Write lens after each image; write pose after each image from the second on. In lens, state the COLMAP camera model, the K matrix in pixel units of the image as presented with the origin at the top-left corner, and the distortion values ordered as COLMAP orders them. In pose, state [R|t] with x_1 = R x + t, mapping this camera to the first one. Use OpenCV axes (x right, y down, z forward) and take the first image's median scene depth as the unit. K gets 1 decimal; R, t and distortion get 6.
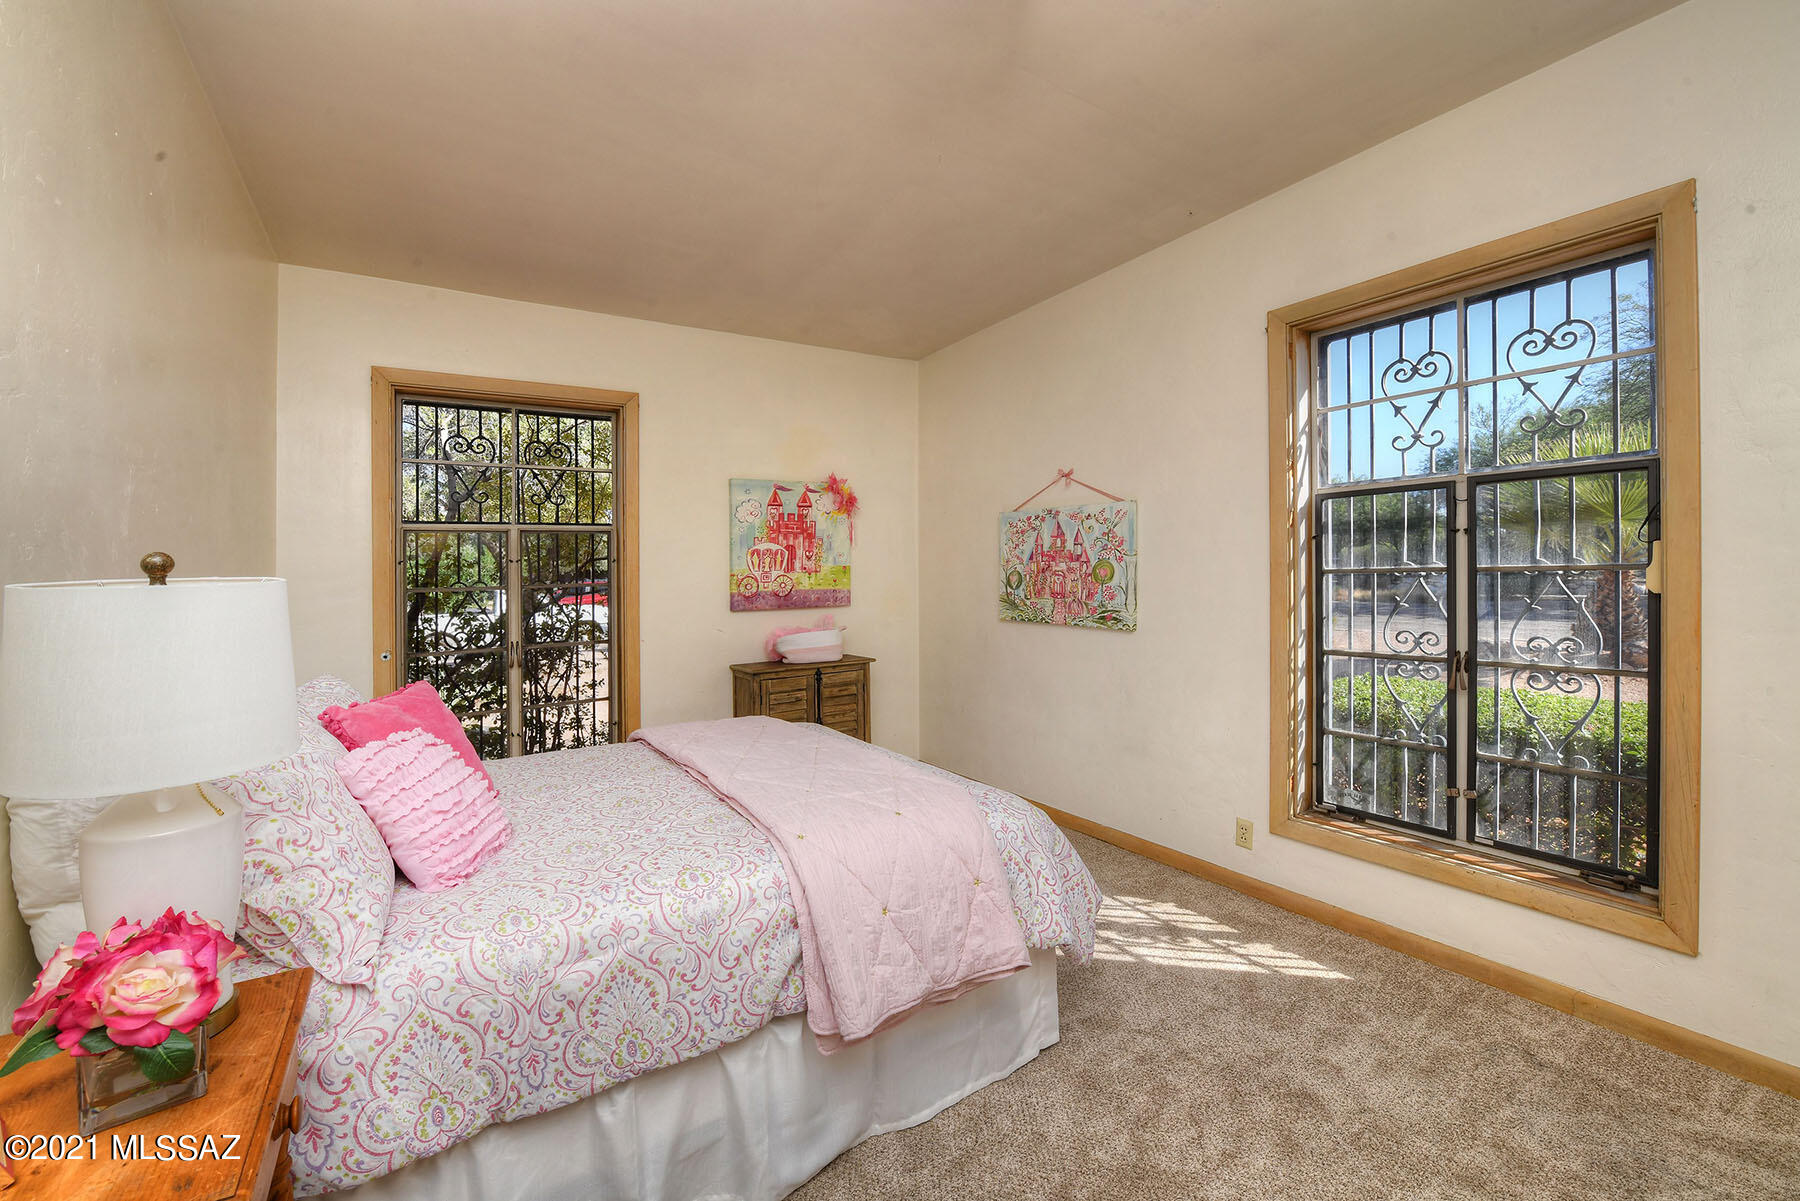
lens RADIAL K [[736.1, 0, 848.9], [0, 736.1, 587.4], [0, 0, 1]] dist [-0.015529, -0.001456]
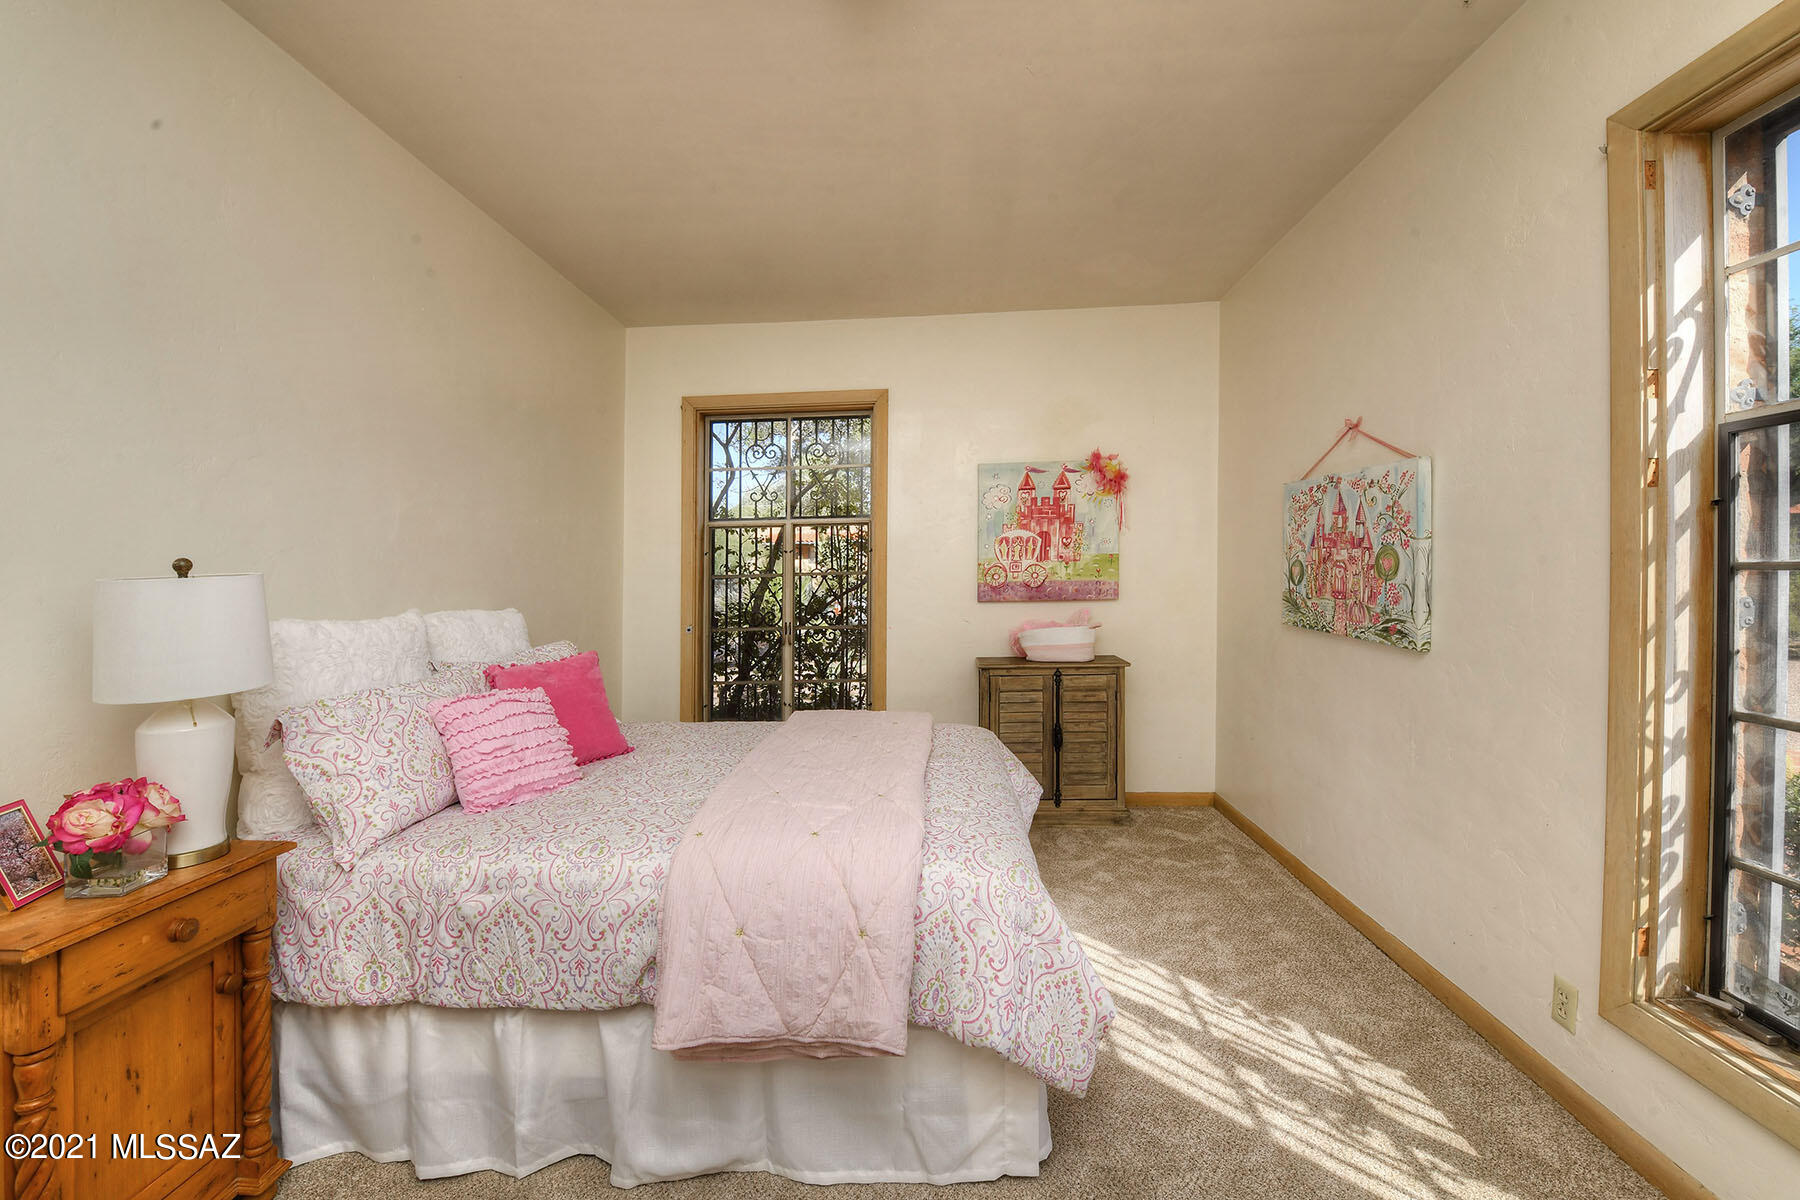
lens RADIAL K [[736.1, 0, 858.6], [0, 736.1, 570.1], [0, 0, 1]] dist [-0.015529, -0.001456]
pose [[0.816245, 0.007547, -0.577656, 0.427735], [-0.009202, 0.999958, 0.000061, -0.012513], [0.577632, 0.005266, 0.816280, 0.196227]]
